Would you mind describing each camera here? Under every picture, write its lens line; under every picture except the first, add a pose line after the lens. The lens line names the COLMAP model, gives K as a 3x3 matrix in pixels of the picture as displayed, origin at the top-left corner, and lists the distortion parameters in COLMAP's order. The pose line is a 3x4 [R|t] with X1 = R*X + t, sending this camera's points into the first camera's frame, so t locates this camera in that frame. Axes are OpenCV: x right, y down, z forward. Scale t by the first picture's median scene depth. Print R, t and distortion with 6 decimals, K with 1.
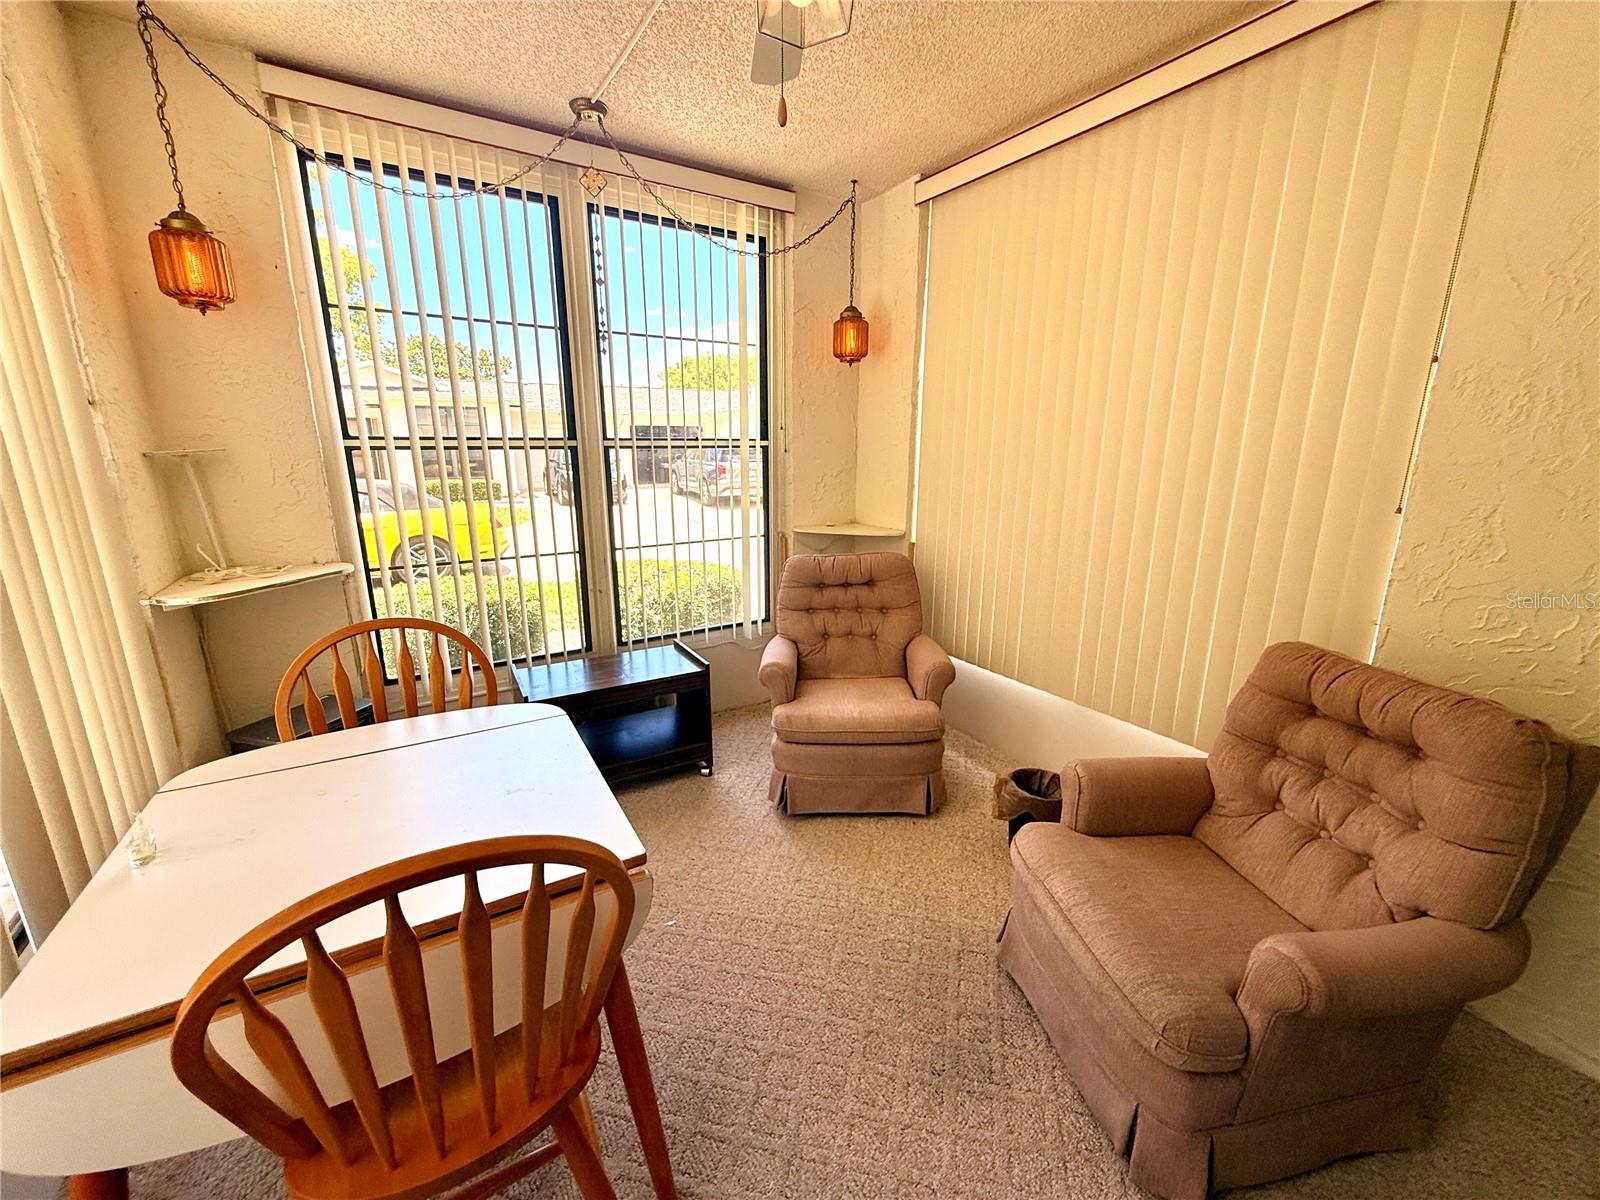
lens RADIAL K [[636.2, 0, 797.3], [0, 636.2, 601.4], [0, 0, 1]] dist [-0.000863, -0.000670]
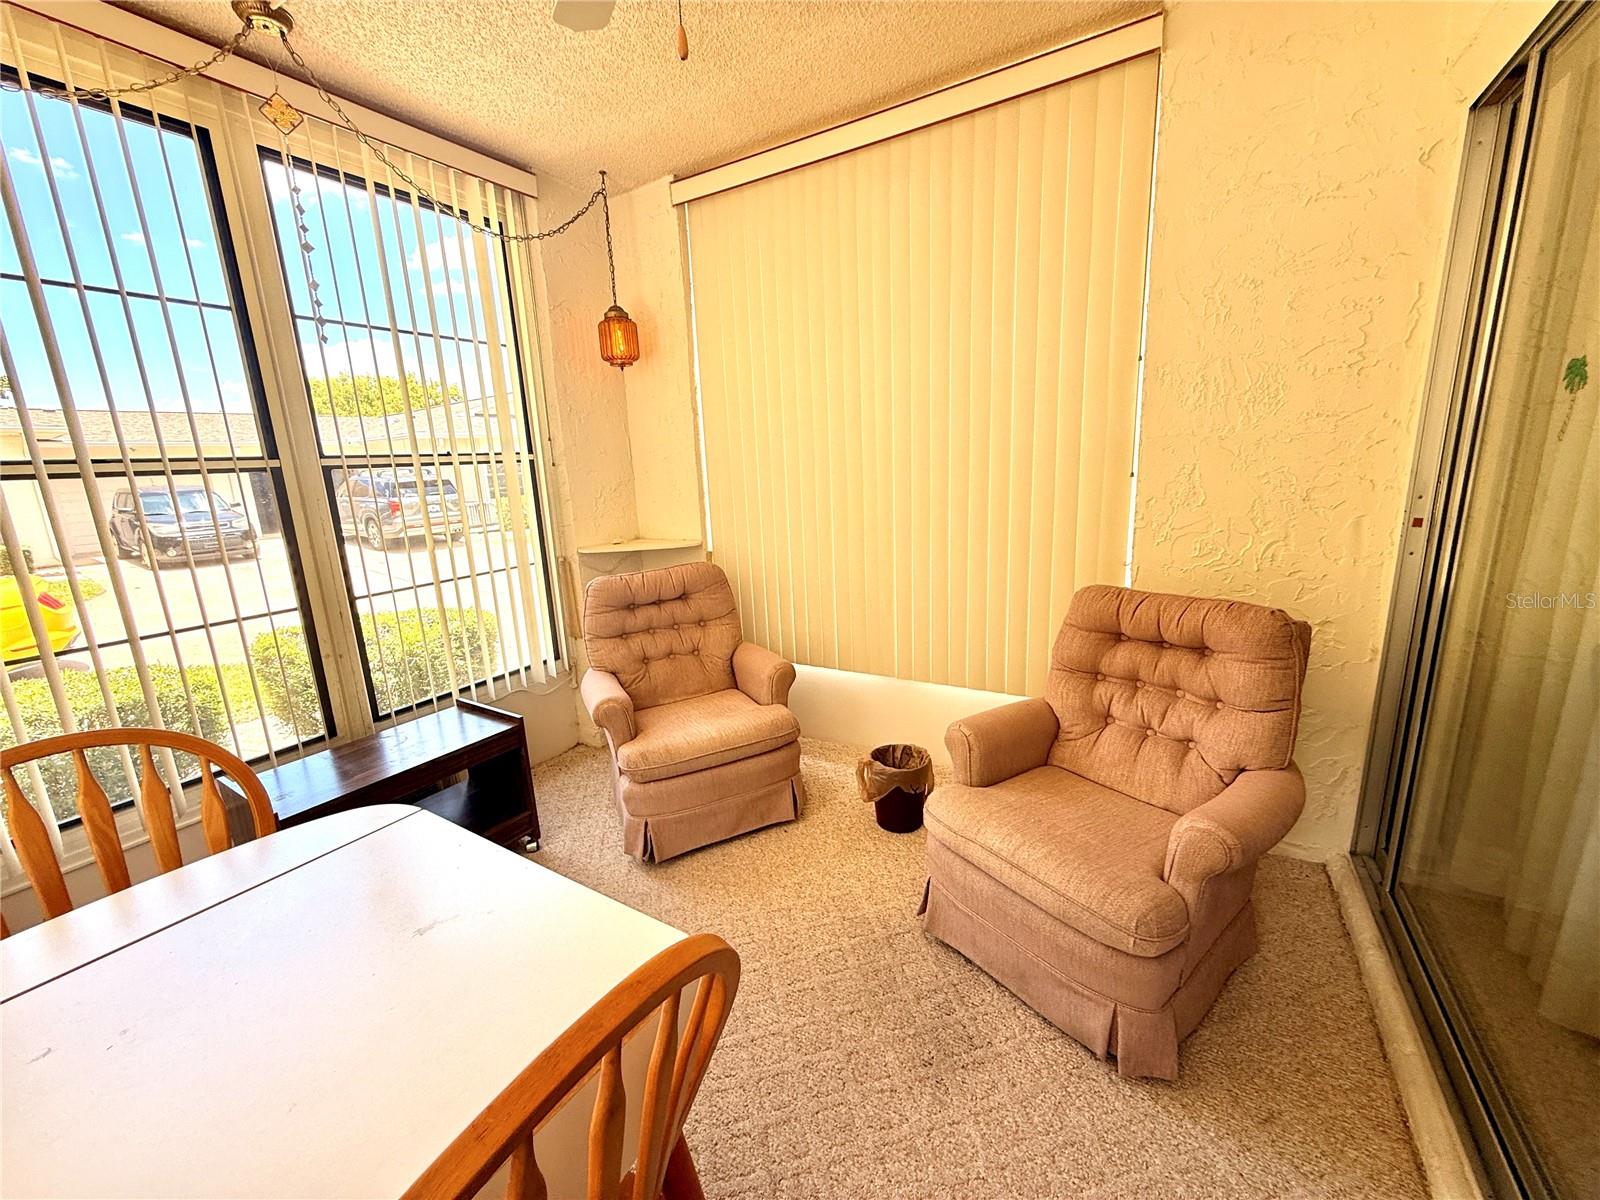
lens RADIAL K [[636.2, 0, 797.3], [0, 636.2, 601.4], [0, 0, 1]] dist [-0.000863, -0.000670]
pose [[0.892434, -0.139306, 0.429132, -0.157774], [0.153924, 0.988082, 0.000650, 0.003853], [-0.424109, 0.065474, 0.903241, 0.086501]]
